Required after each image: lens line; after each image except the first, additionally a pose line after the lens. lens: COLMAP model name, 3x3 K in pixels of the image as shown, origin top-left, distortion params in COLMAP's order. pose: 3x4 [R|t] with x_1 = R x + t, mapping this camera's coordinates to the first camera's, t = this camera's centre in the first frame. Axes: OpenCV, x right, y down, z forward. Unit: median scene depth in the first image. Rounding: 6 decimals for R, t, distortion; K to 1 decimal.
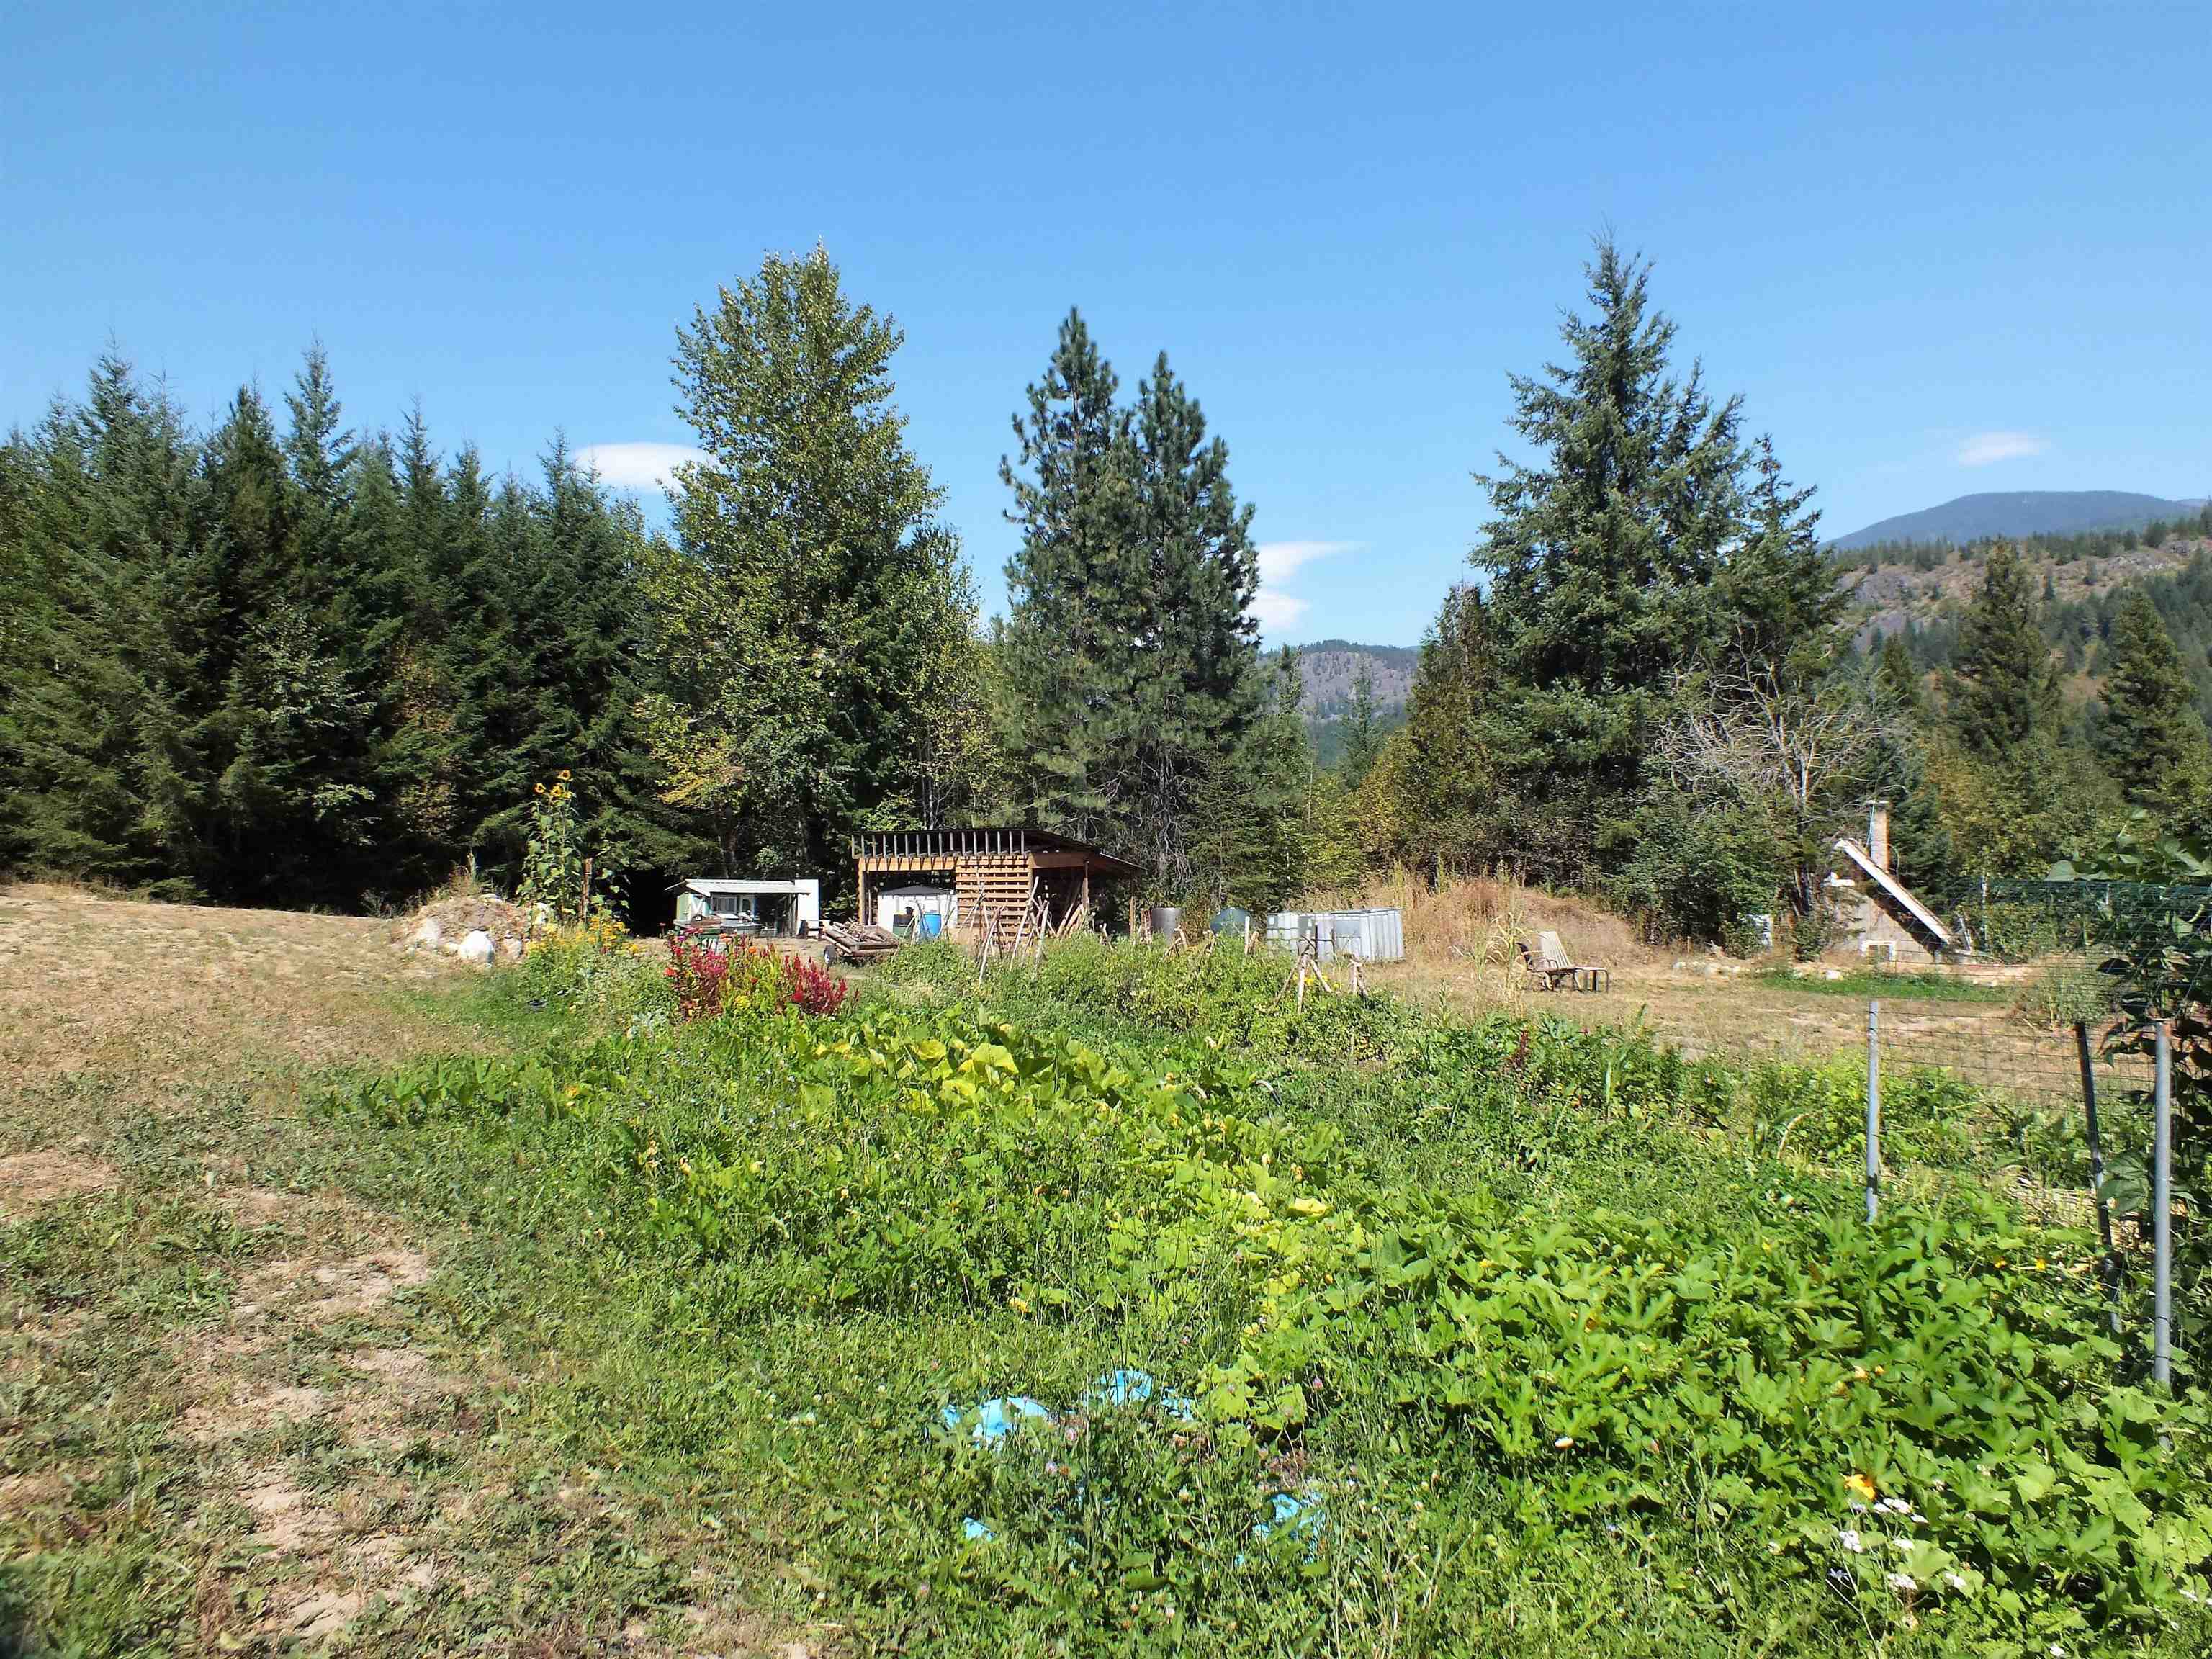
lens RADIAL K [[1504.5, 0, 1137.2], [0, 1504.5, 813.0], [0, 0, 1]] dist [-0.093529, 0.055290]
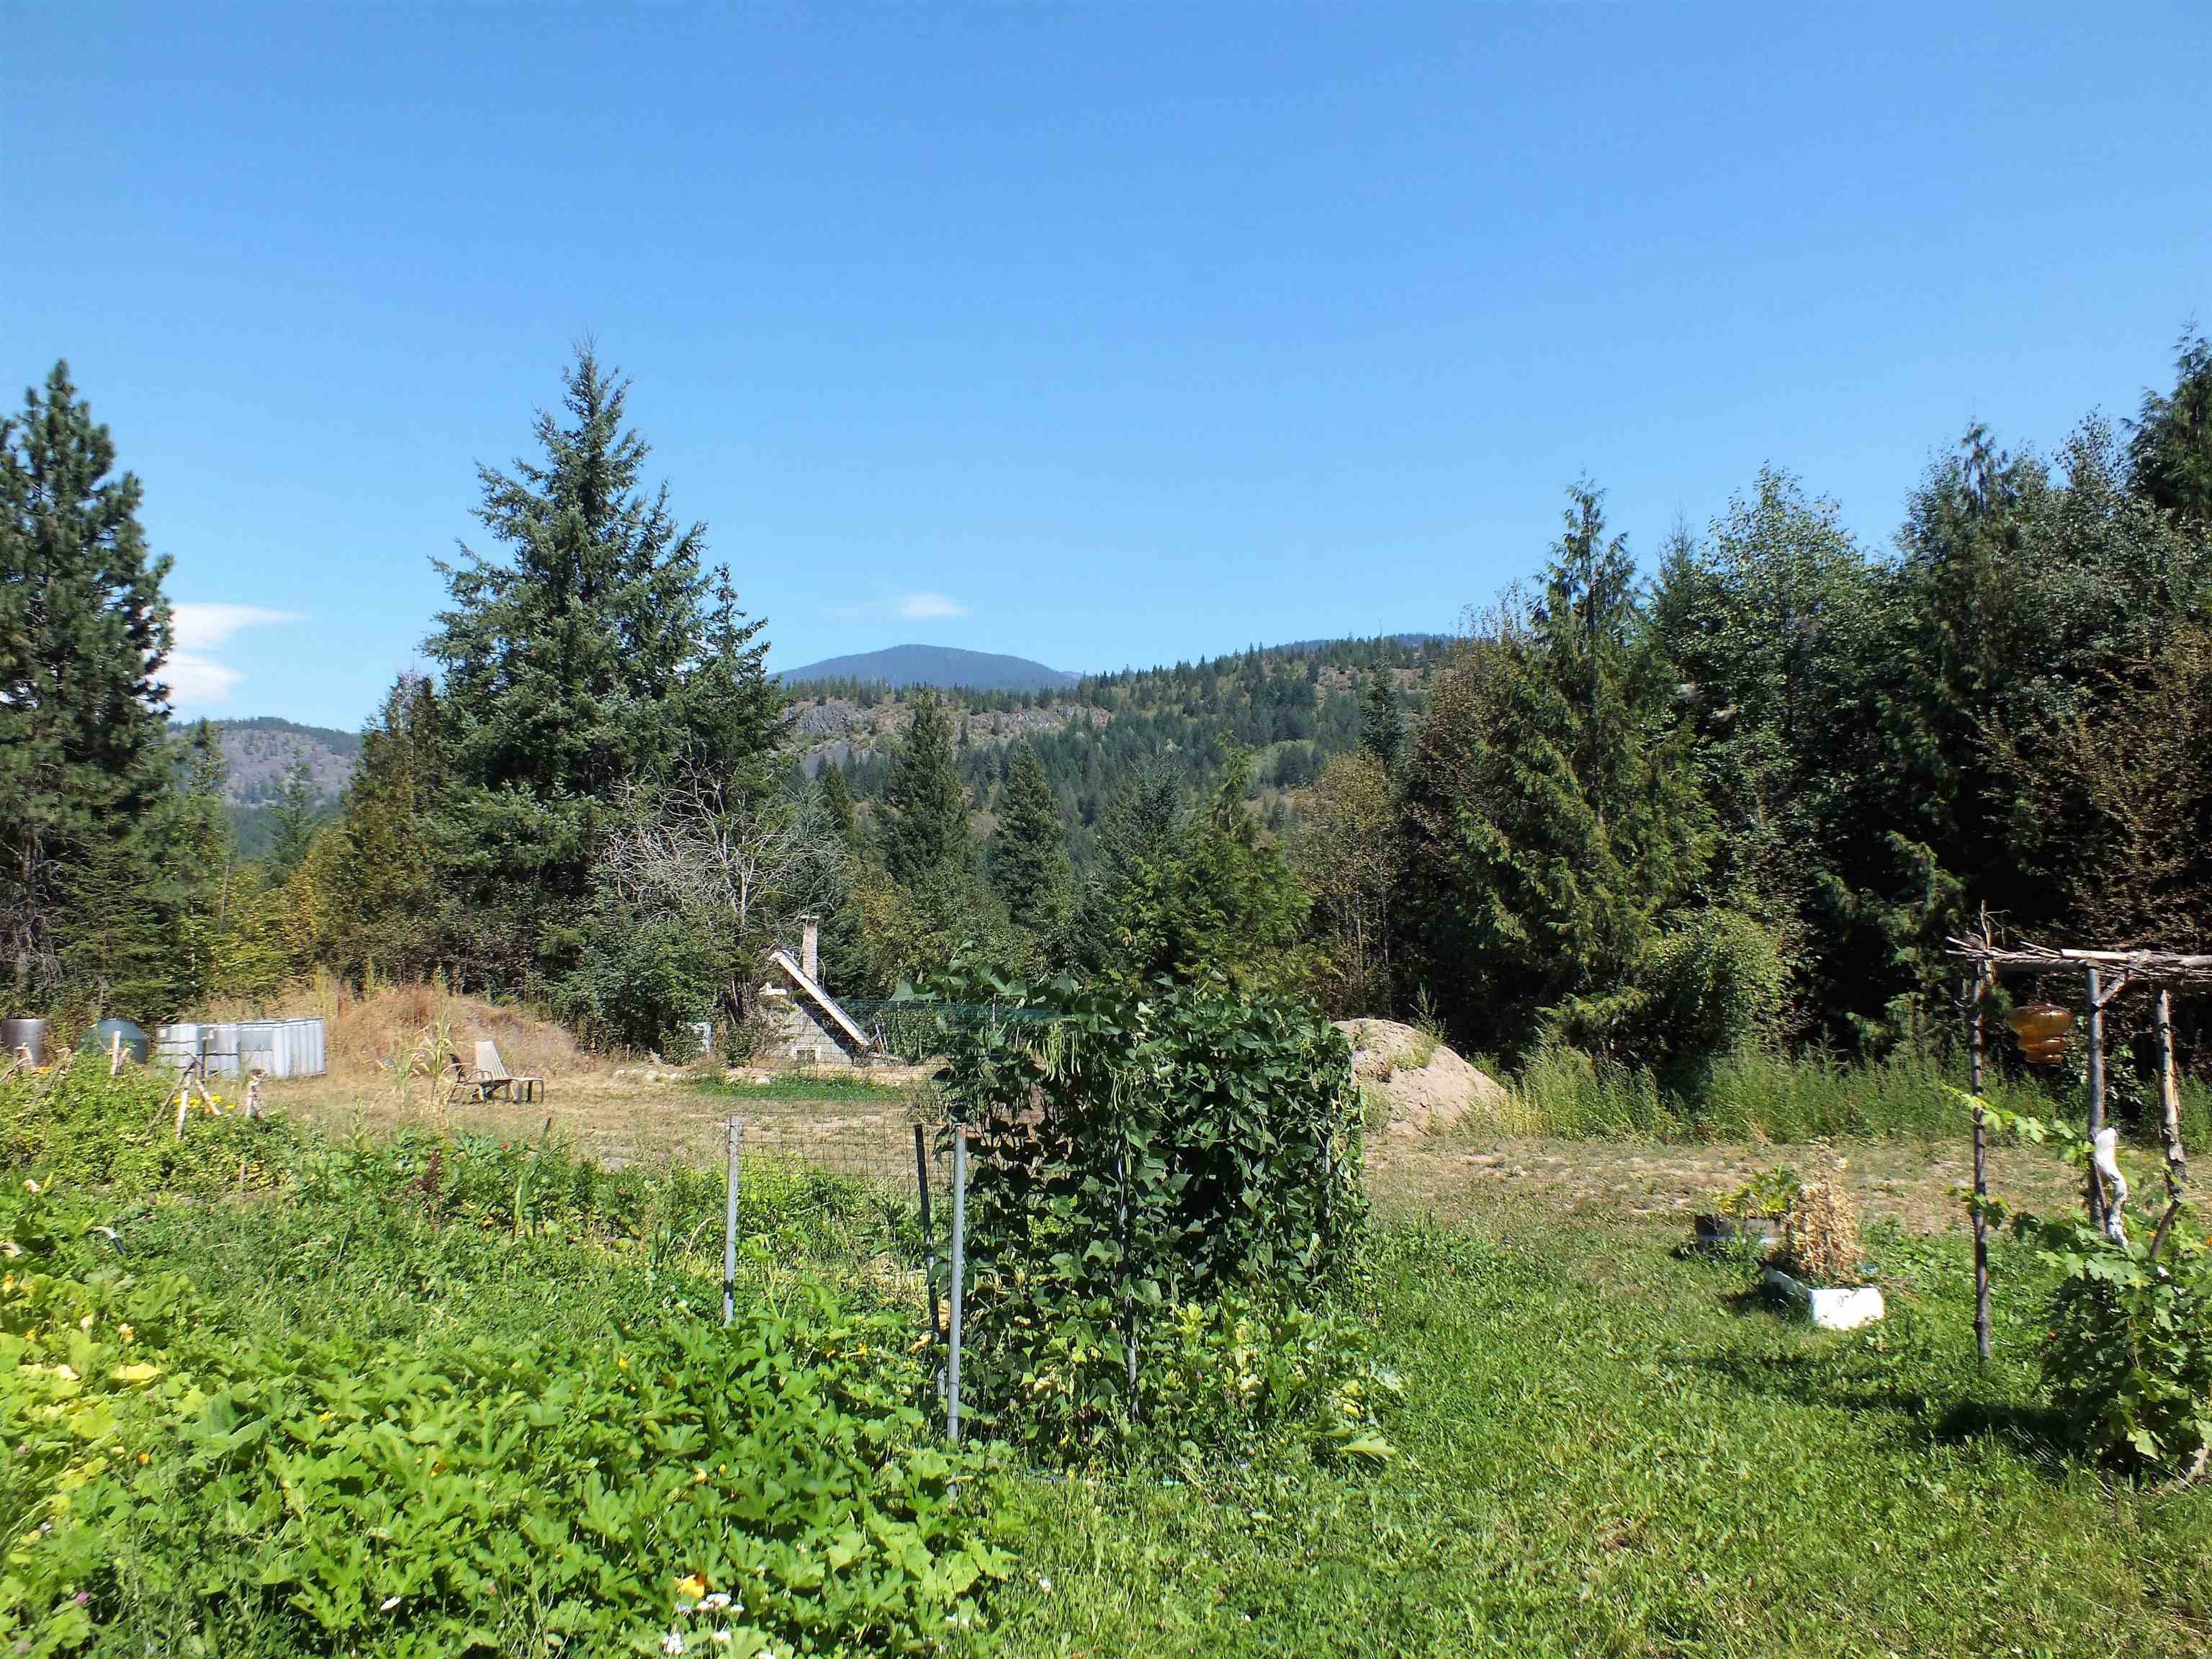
lens RADIAL K [[1504.5, 0, 1085.2], [0, 1504.5, 856.6], [0, 0, 1]] dist [-0.093529, 0.055290]
pose [[0.800570, 0.050778, 0.597085, 0.005481], [-0.025866, 0.998403, -0.050227, -0.001222], [-0.598681, 0.024766, 0.800604, -0.001944]]
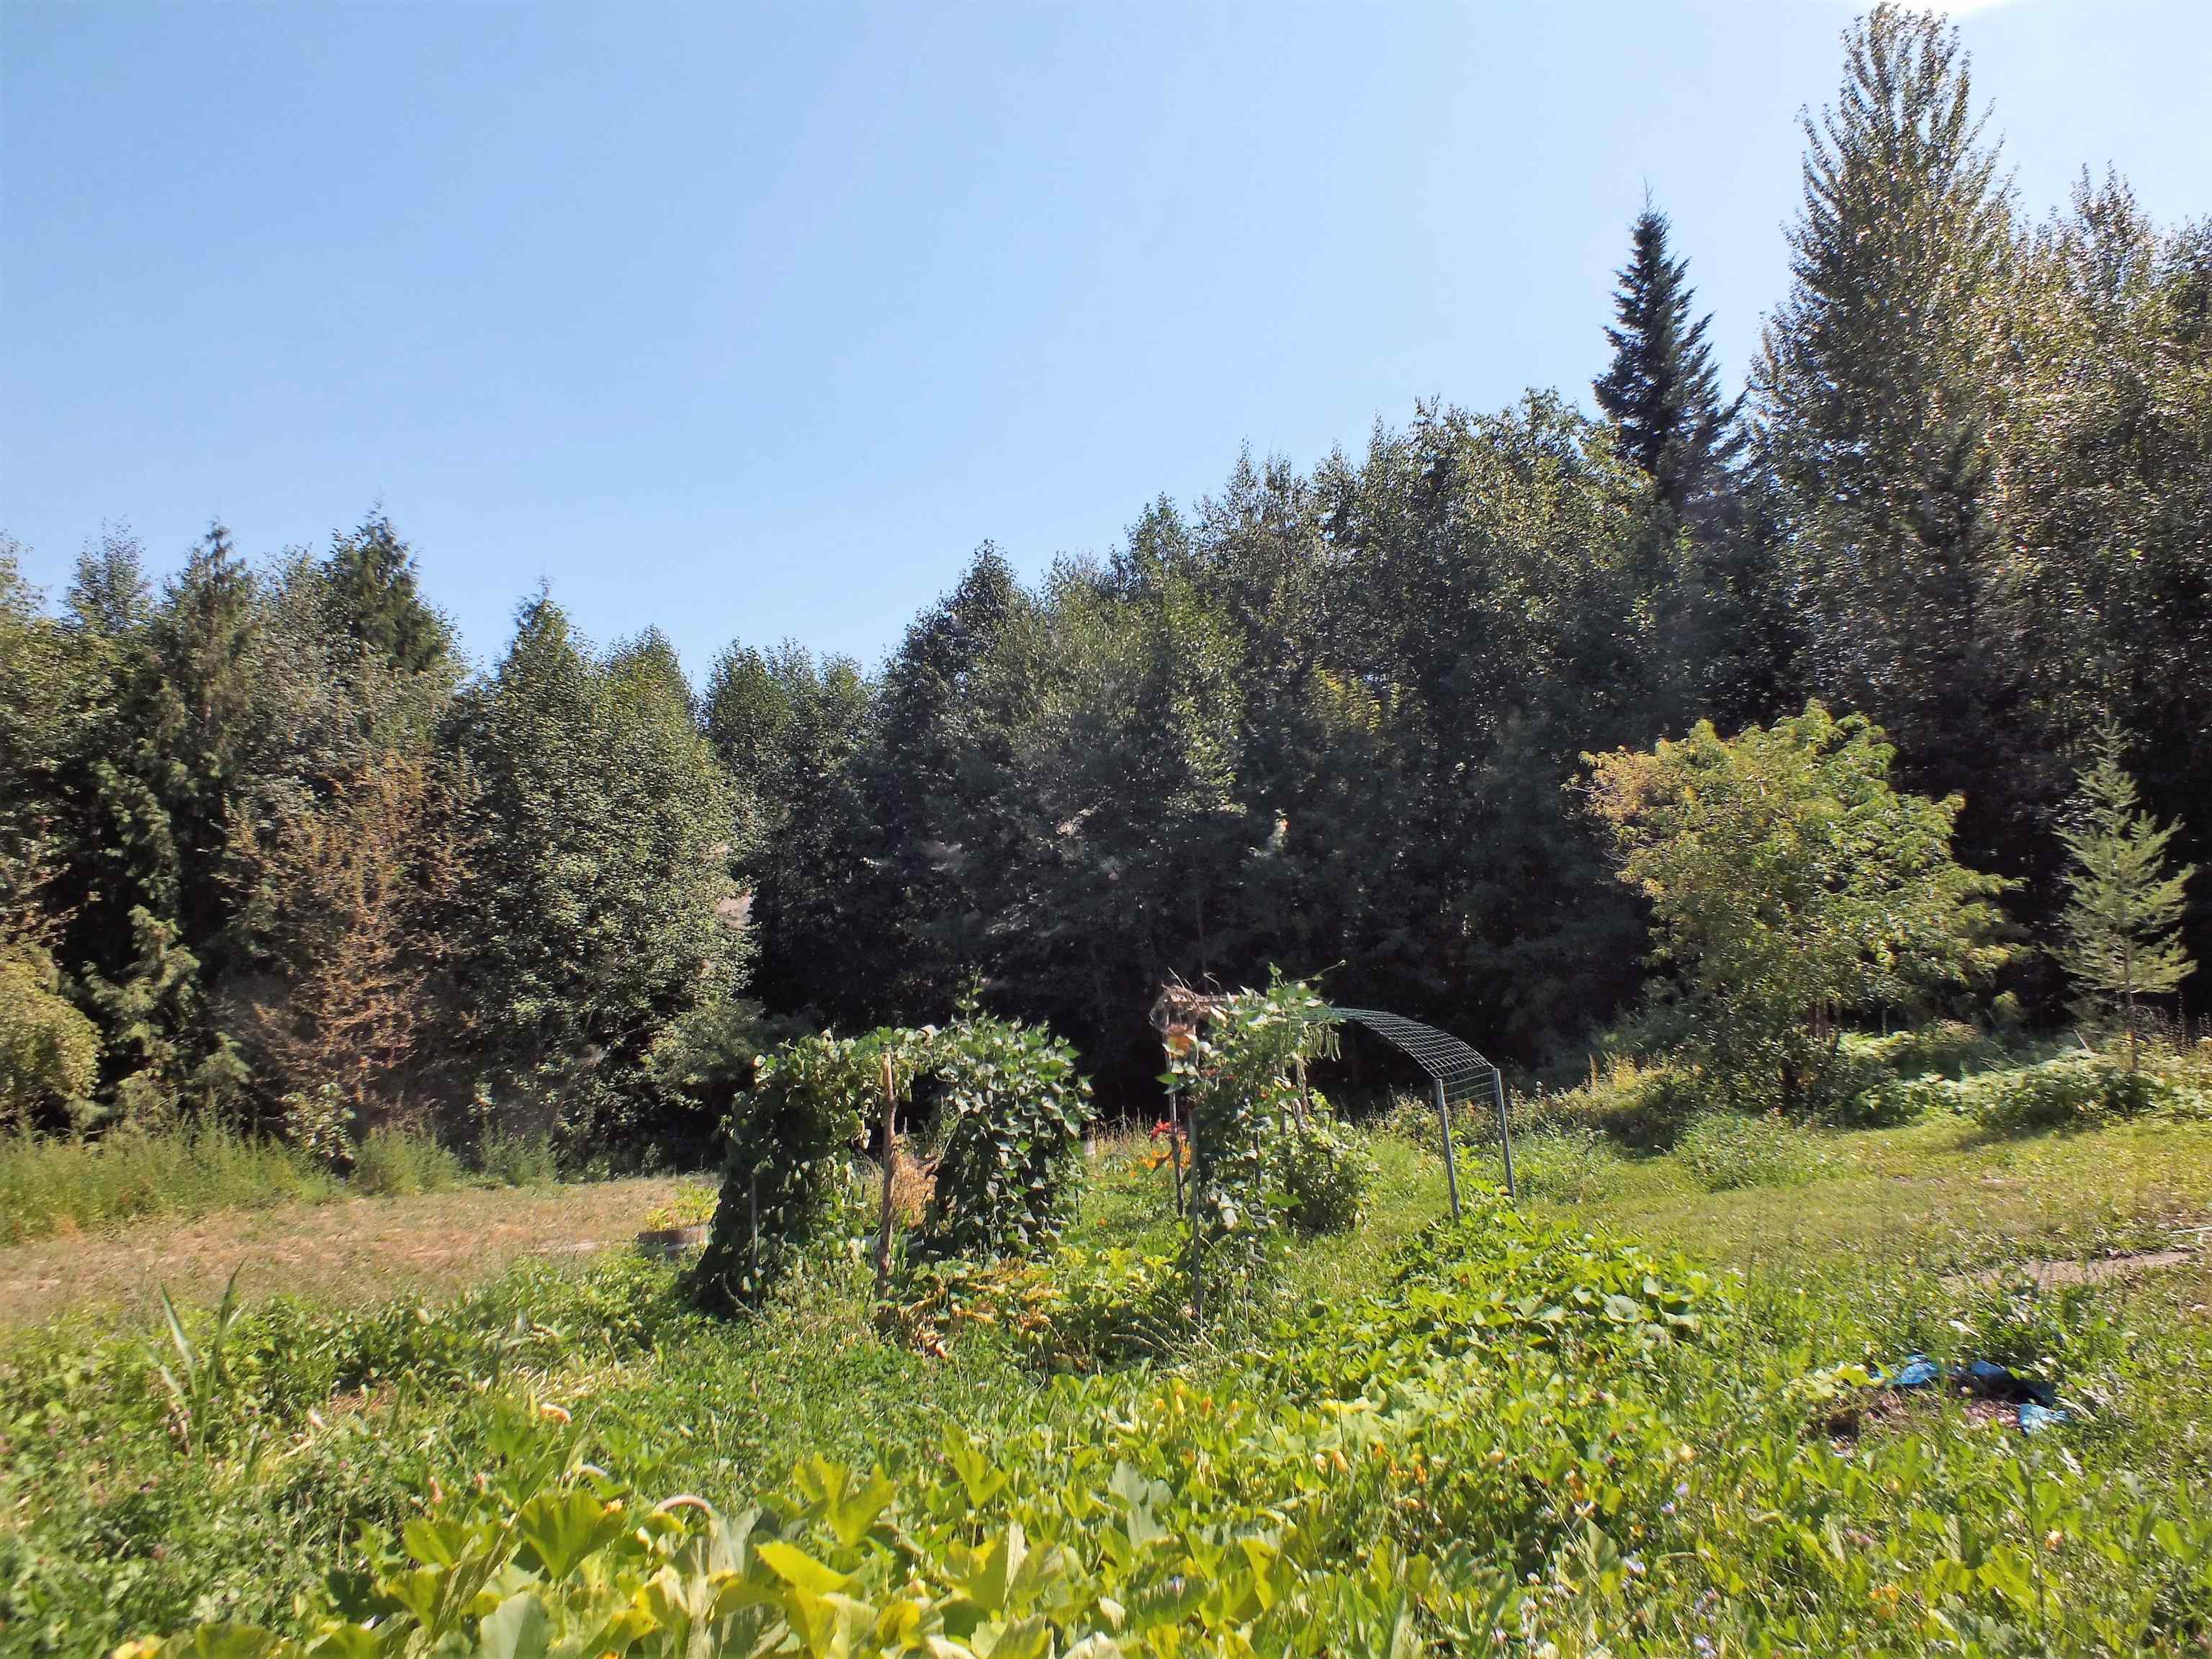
lens RADIAL K [[1504.5, 0, 1106.2], [0, 1504.5, 844.0], [0, 0, 1]] dist [-0.093529, 0.055290]
pose [[-0.454541, 0.125692, 0.881813, -0.082982], [-0.000482, 0.989959, -0.141355, 0.009693], [-0.890726, -0.064677, -0.449916, 0.227920]]
